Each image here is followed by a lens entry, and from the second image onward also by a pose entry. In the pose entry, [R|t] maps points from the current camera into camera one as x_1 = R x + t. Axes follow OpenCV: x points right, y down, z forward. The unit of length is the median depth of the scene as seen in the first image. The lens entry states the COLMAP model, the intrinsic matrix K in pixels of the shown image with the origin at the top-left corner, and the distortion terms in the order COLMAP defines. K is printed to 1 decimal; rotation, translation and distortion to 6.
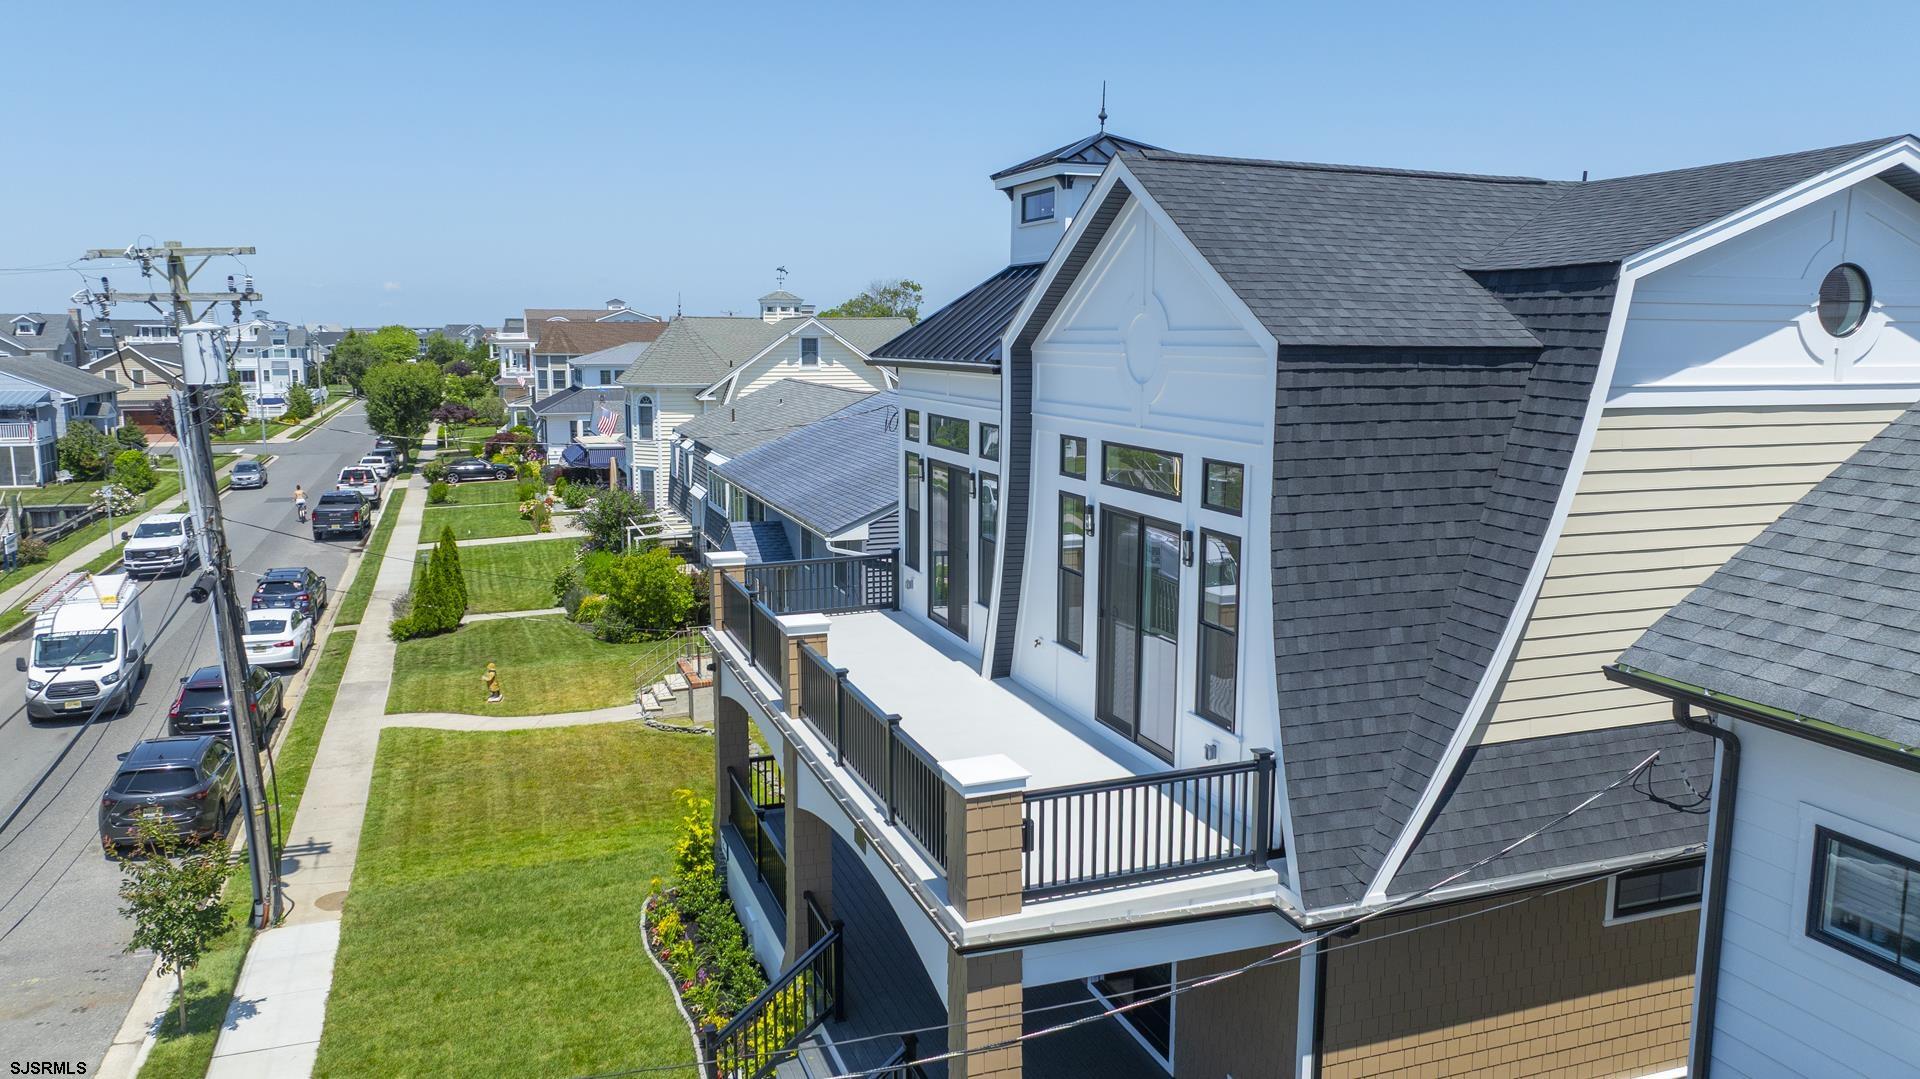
lens RADIAL K [[1346.4, 0, 960.0], [0, 1346.4, 539.5], [0, 0, 1]] dist [-0.021357, 0.005537]
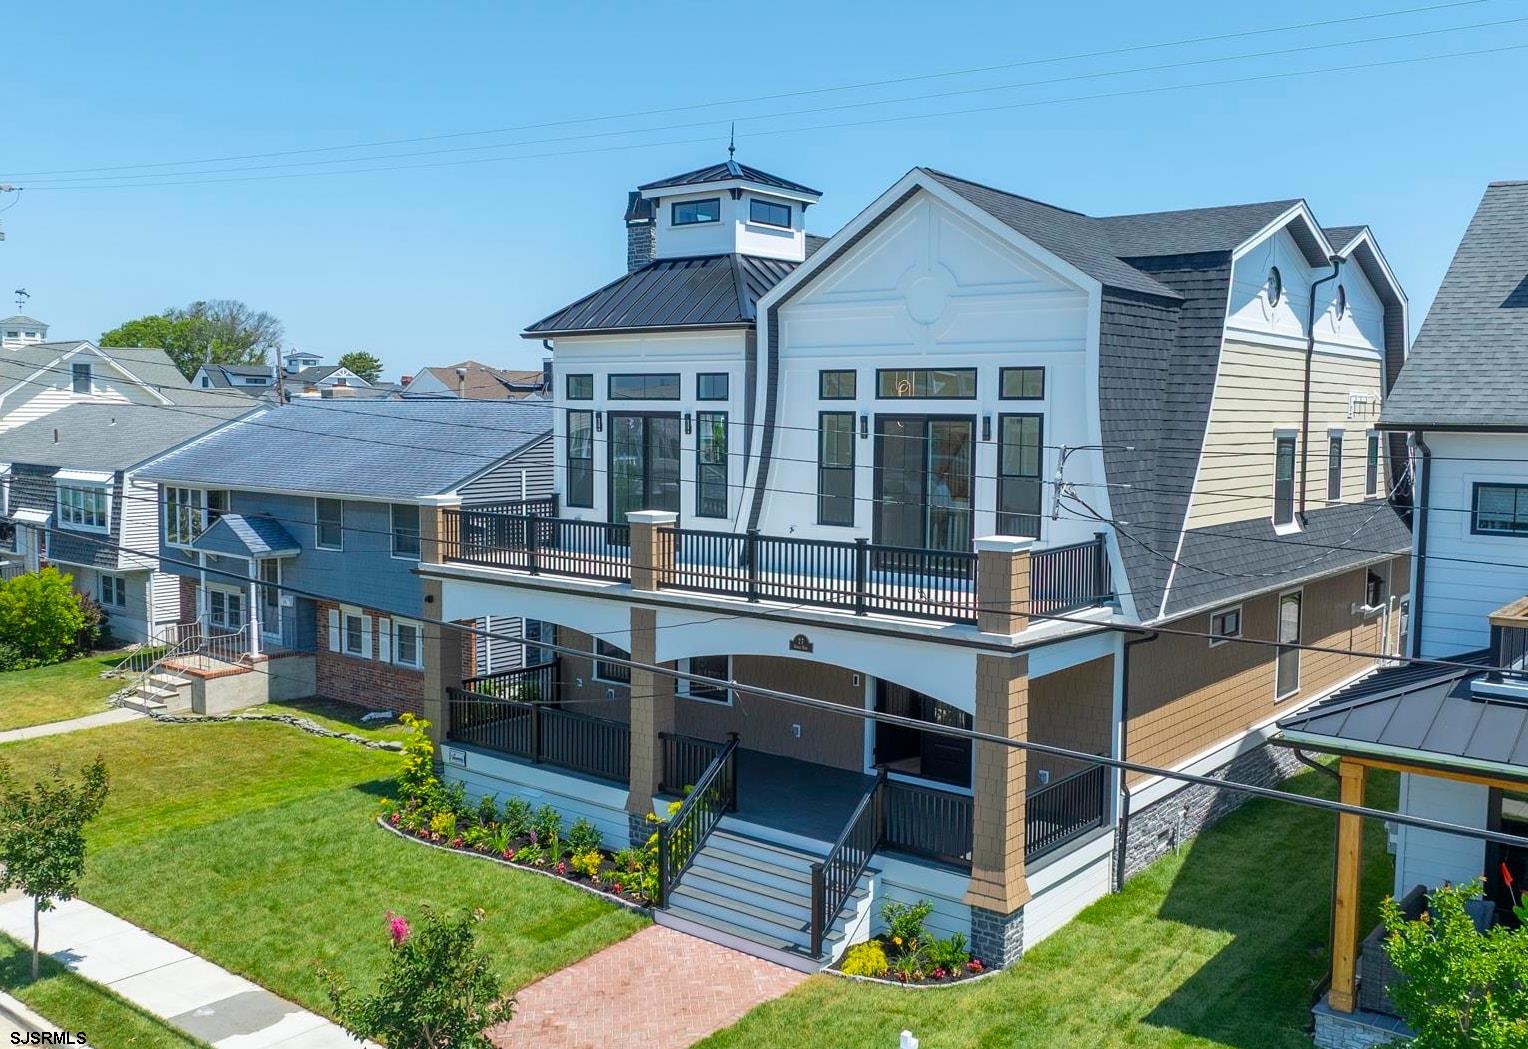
lens RADIAL K [[1346.6, 0, 764.0], [0, 1346.6, 524.5], [0, 0, 1]] dist [-0.017110, -0.006119]
pose [[0.856328, -0.037531, 0.515067, -0.859212], [0.070349, 0.996536, -0.044347, 0.169621], [-0.511619, 0.074210, 0.856002, -0.169398]]
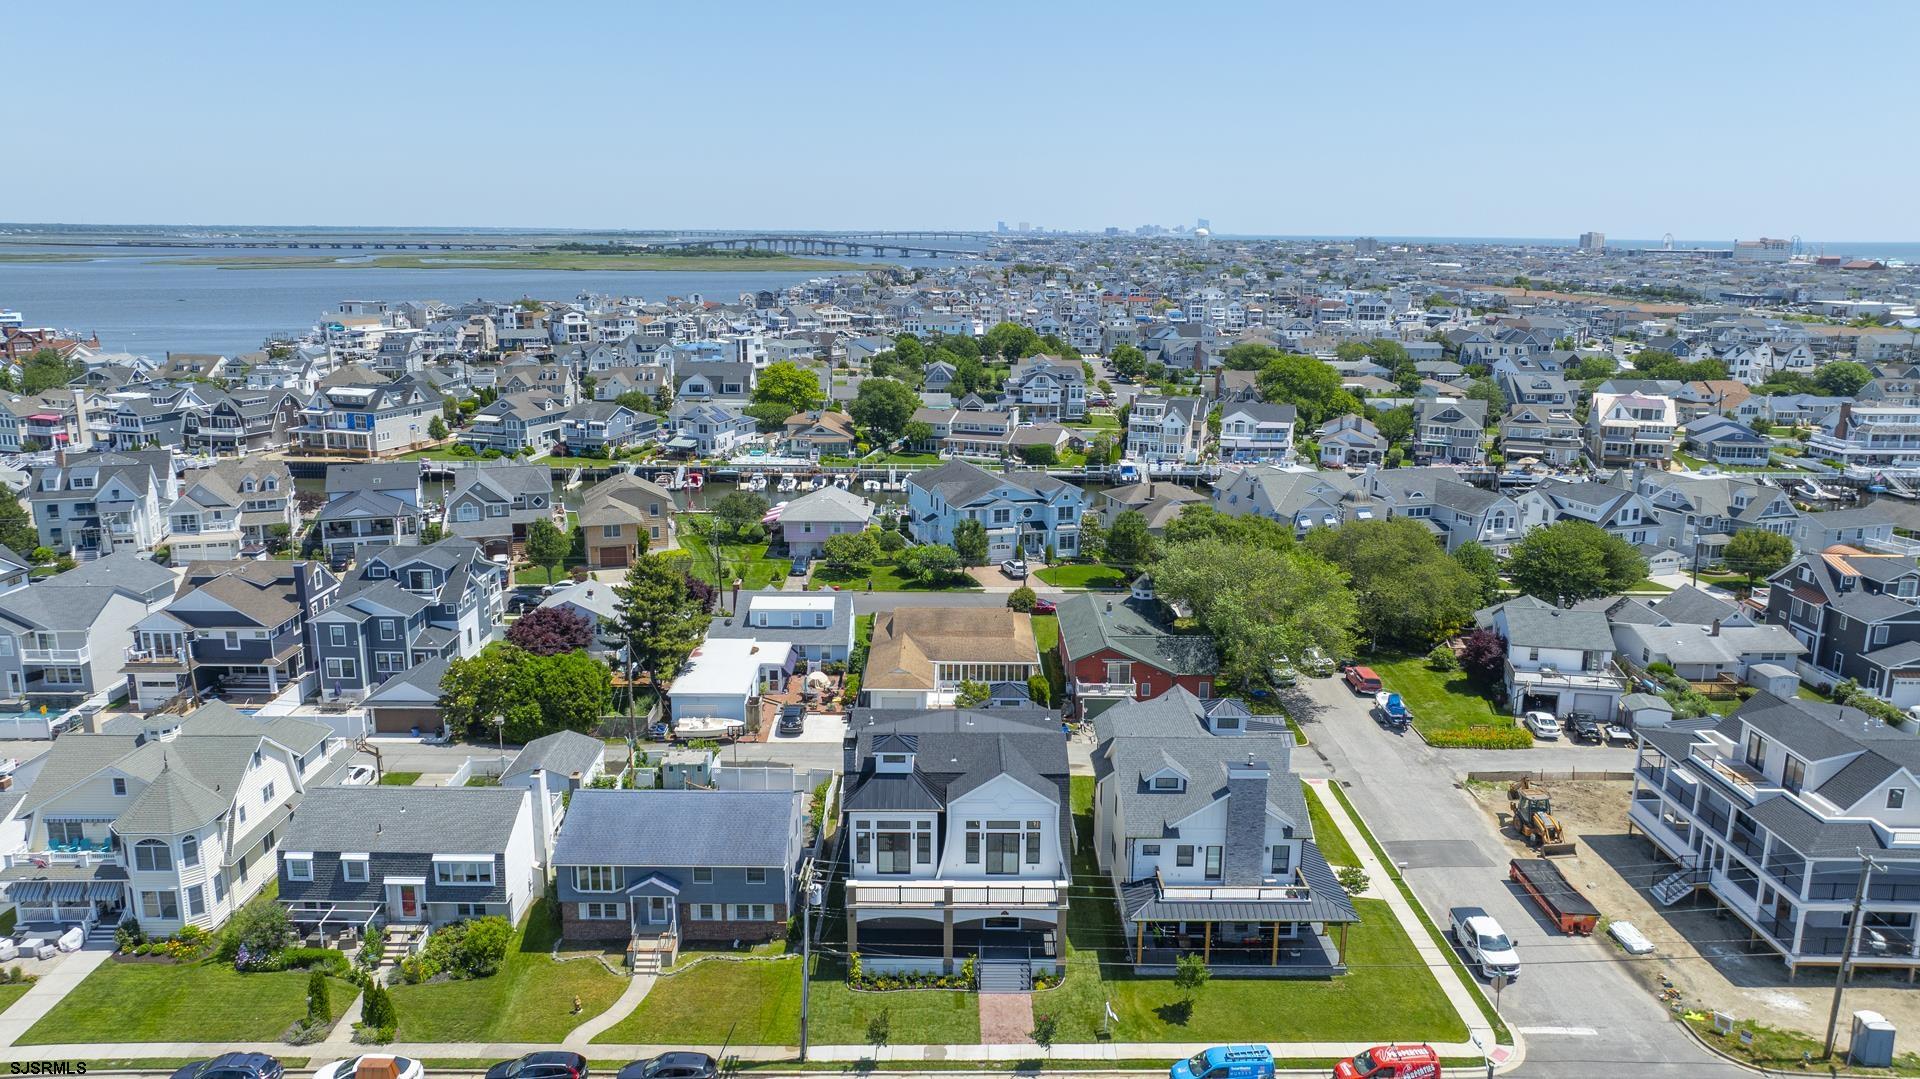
lens RADIAL K [[1346.4, 0, 960.0], [0, 1346.4, 539.5], [0, 0, 1]] dist [-0.021357, 0.005537]
pose [[0.338774, -0.213499, 0.916324, -4.956369], [0.135430, 0.974837, 0.177062, -2.305187], [-0.931070, 0.064113, 0.359164, -0.880376]]
